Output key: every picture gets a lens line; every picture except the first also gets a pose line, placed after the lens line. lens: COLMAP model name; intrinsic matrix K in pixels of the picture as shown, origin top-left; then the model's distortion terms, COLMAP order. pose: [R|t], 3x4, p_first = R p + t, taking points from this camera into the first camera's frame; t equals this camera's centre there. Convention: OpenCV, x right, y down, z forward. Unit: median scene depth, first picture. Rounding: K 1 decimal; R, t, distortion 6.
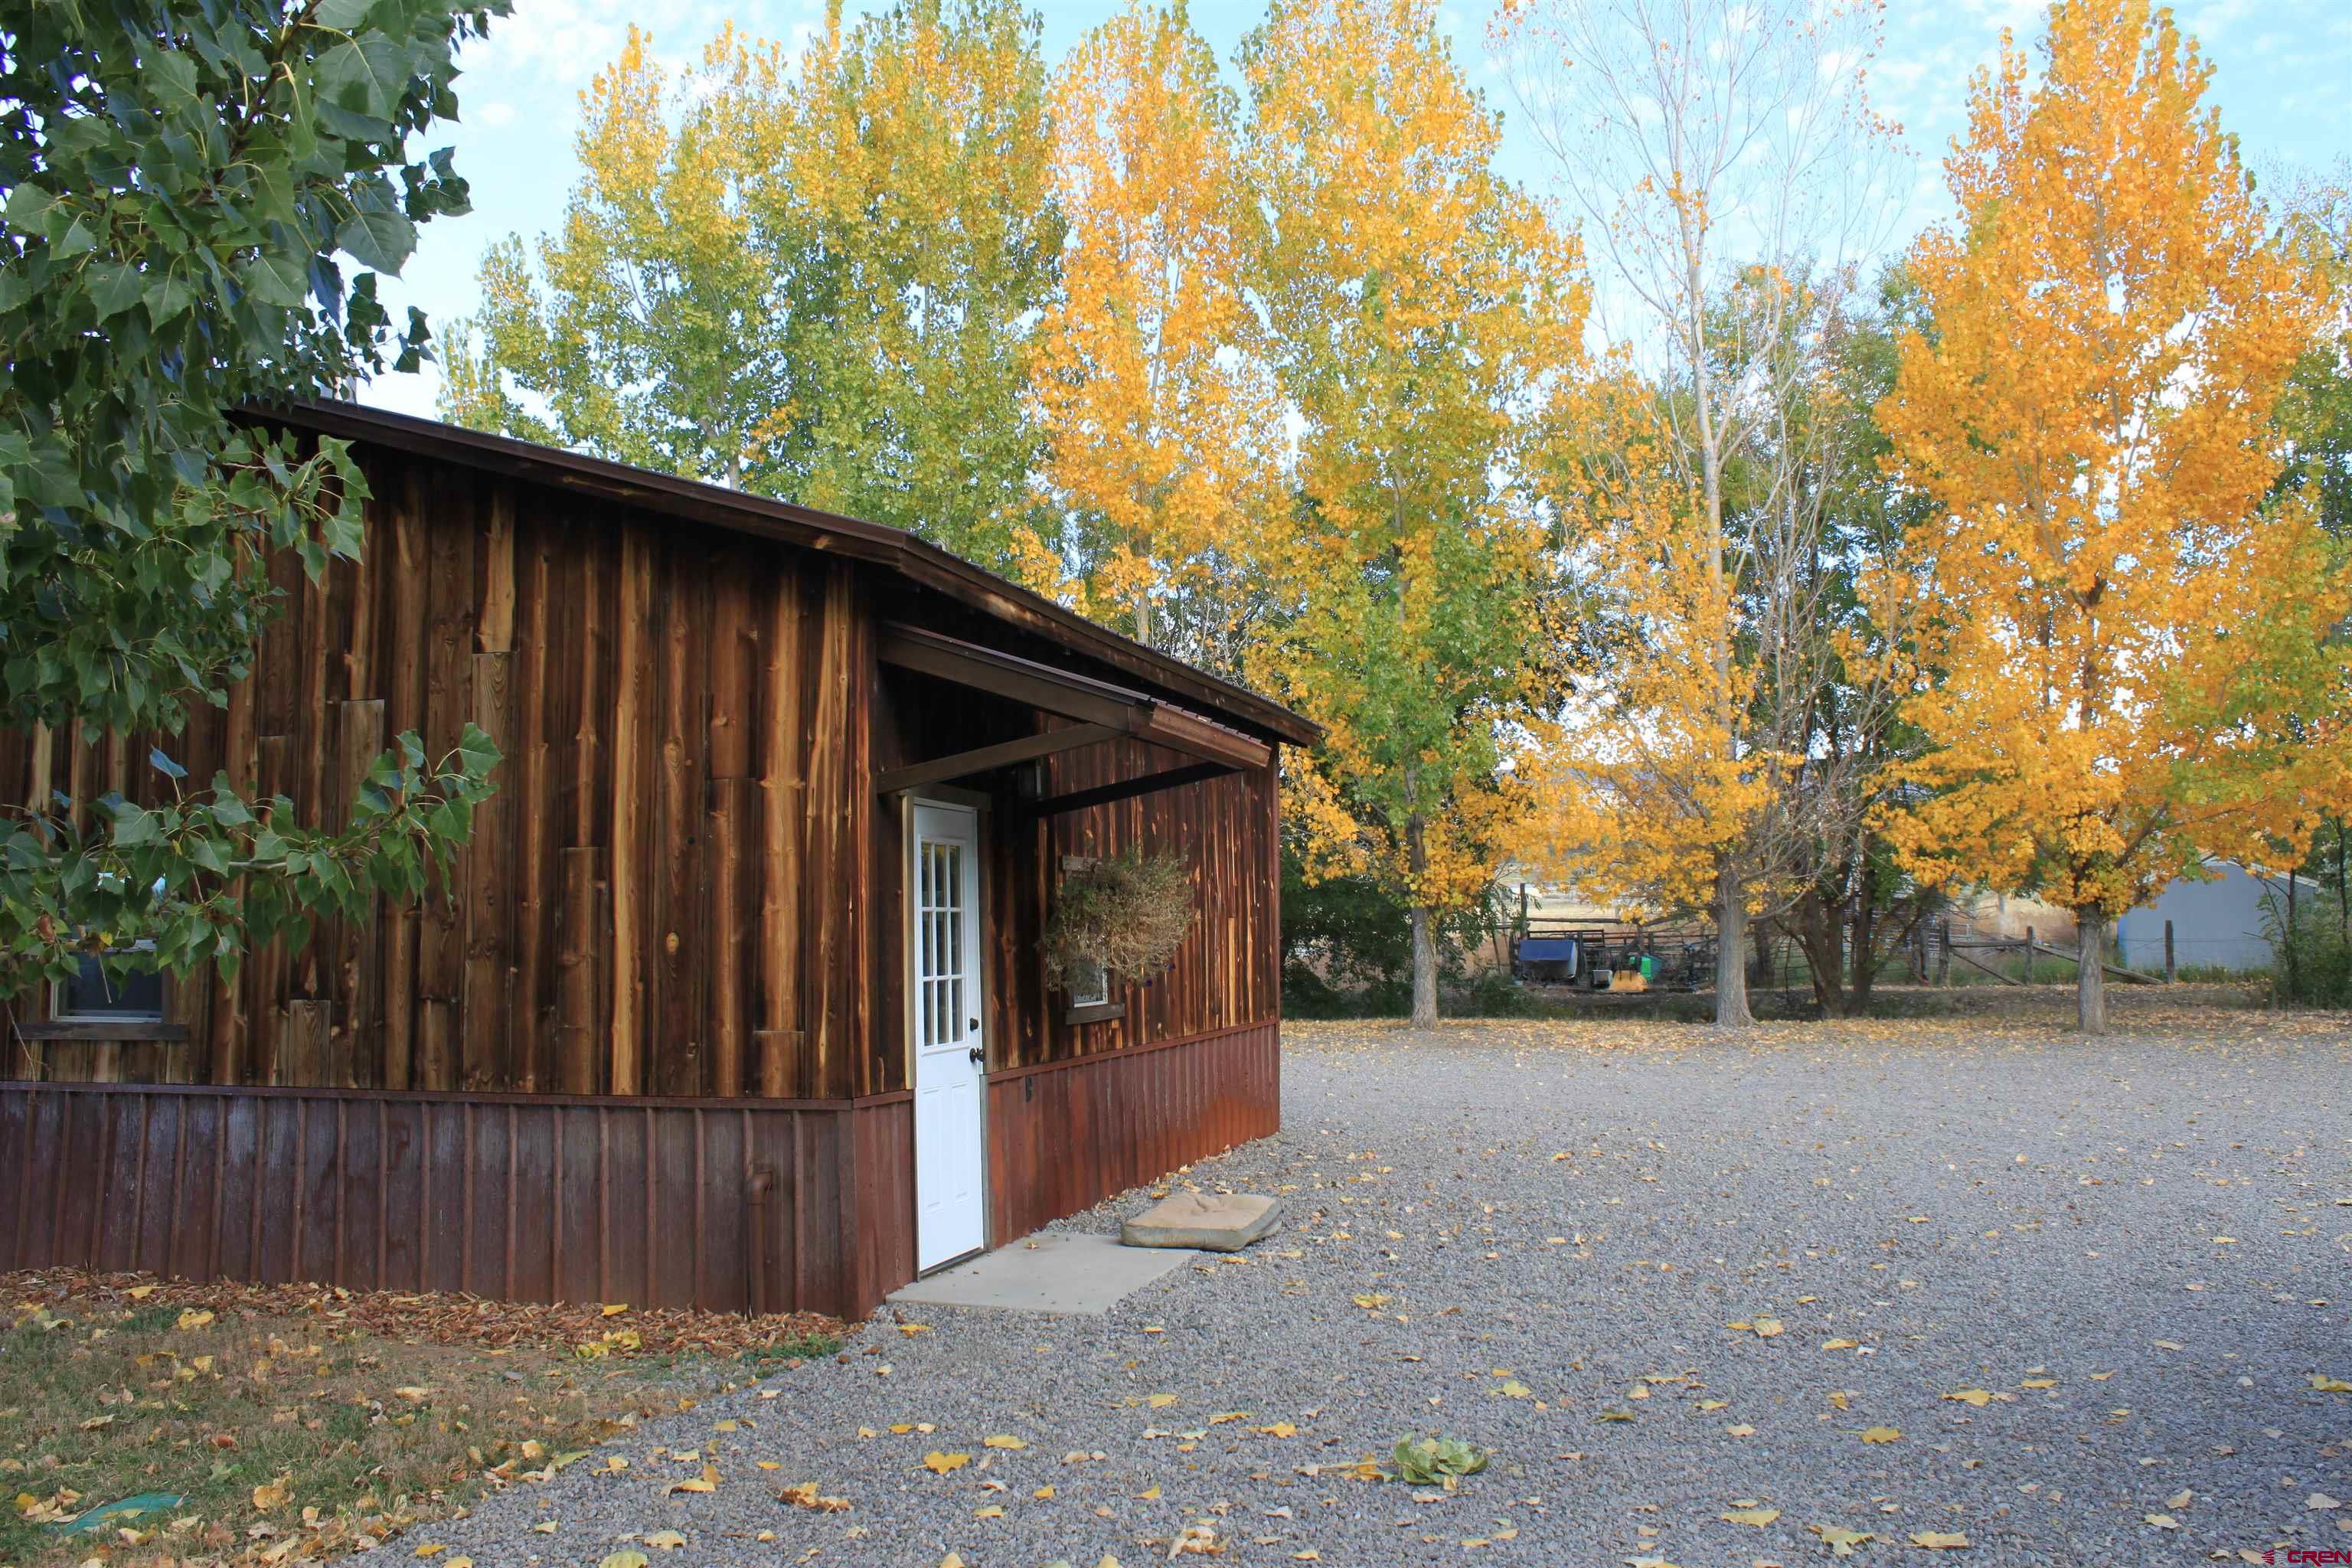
lens RADIAL K [[1954.6, 0, 1170.0], [0, 1954.6, 798.2], [0, 0, 1]] dist [-0.162734, 0.136140]
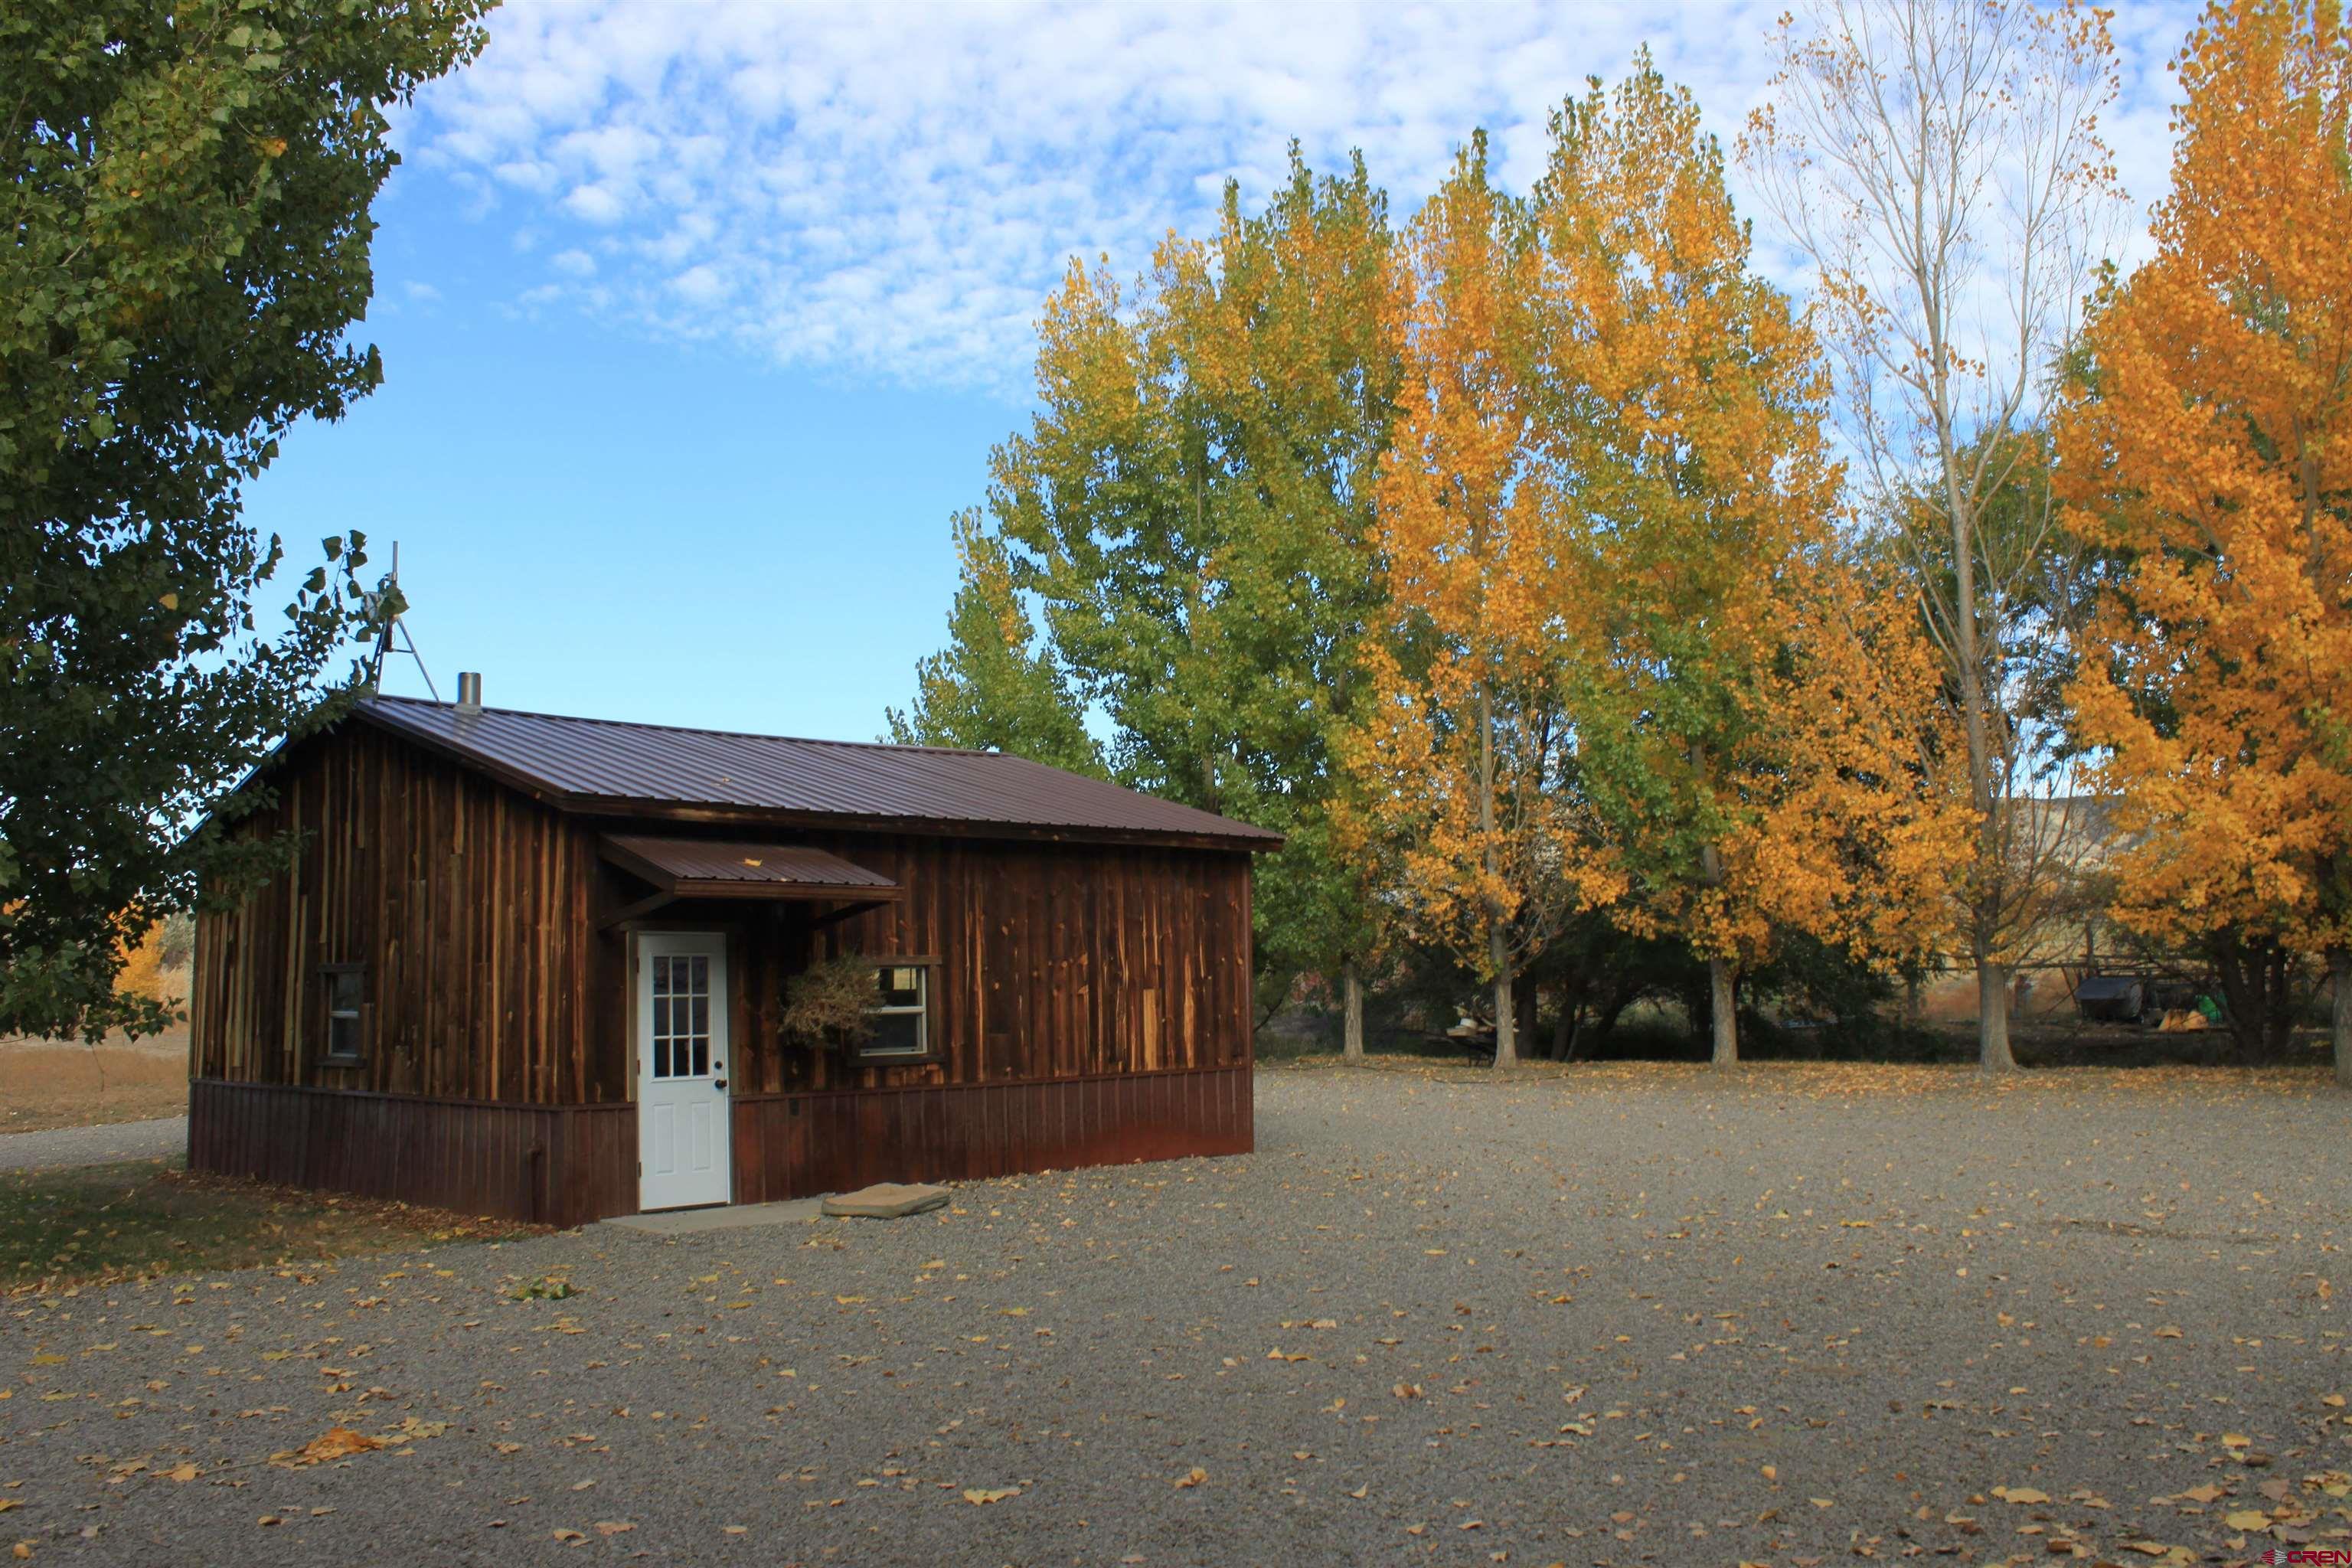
lens RADIAL K [[1954.6, 0, 1189.4], [0, 1954.6, 782.1], [0, 0, 1]] dist [-0.162734, 0.136140]
pose [[0.887290, -0.053239, -0.458128, 1.078699], [0.041741, 0.998508, -0.035195, -0.051301], [0.459318, 0.012106, 0.888189, -0.283538]]
